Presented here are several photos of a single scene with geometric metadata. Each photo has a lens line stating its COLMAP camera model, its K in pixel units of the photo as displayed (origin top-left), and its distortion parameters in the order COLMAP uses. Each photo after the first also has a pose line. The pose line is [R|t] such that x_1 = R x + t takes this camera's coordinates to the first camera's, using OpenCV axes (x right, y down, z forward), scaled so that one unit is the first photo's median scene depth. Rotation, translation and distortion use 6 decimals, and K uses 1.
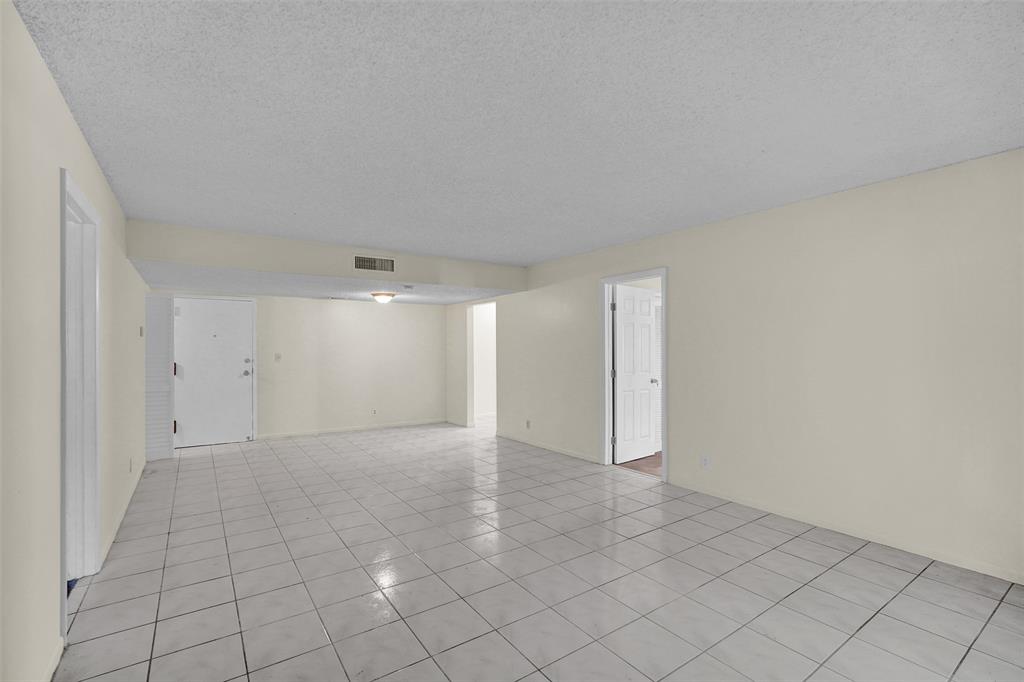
lens RADIAL K [[461.5, 0, 512.8], [0, 461.5, 344.5], [0, 0, 1]] dist [-0.000711, 0.001603]
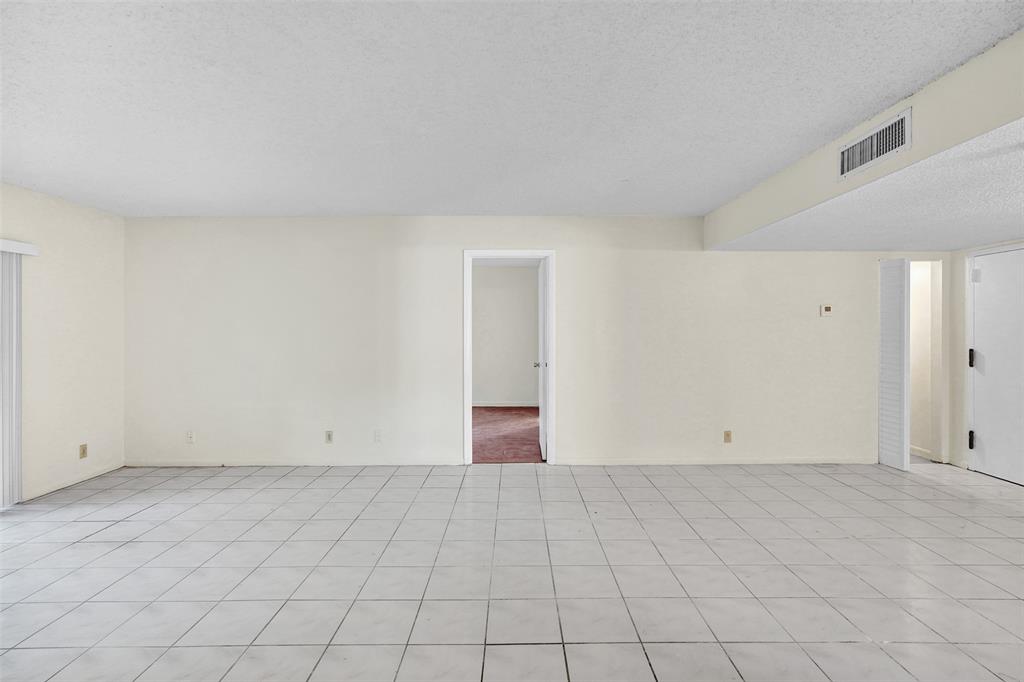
lens RADIAL K [[470.9, 0, 521.1], [0, 470.9, 334.3], [0, 0, 1]] dist [-0.003536, 0.000038]
pose [[-0.555587, 0.009204, -0.831408, 0.232233], [0.009614, 0.999943, 0.004645, 0.005869], [0.831403, -0.005413, -0.555644, 0.763479]]
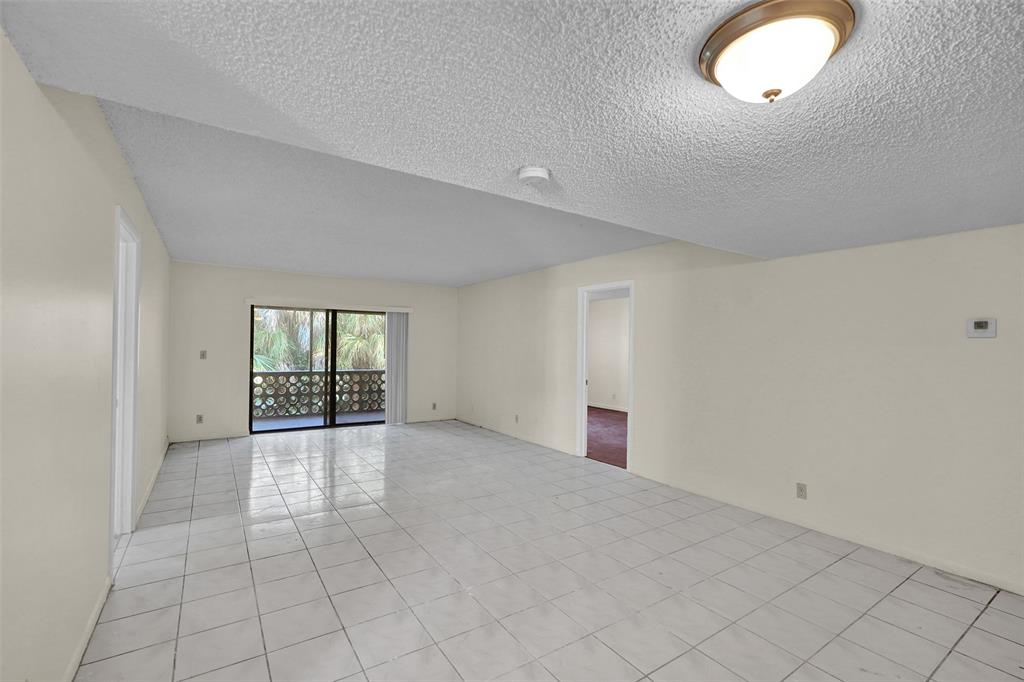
lens RADIAL K [[461.5, 0, 512.8], [0, 461.5, 344.5], [0, 0, 1]] dist [-0.000711, 0.001603]
pose [[-0.999820, -0.013989, 0.012812, -0.182544], [-0.014149, 0.999822, -0.012443, 0.004245], [-0.012636, -0.012622, -0.999840, 1.173321]]
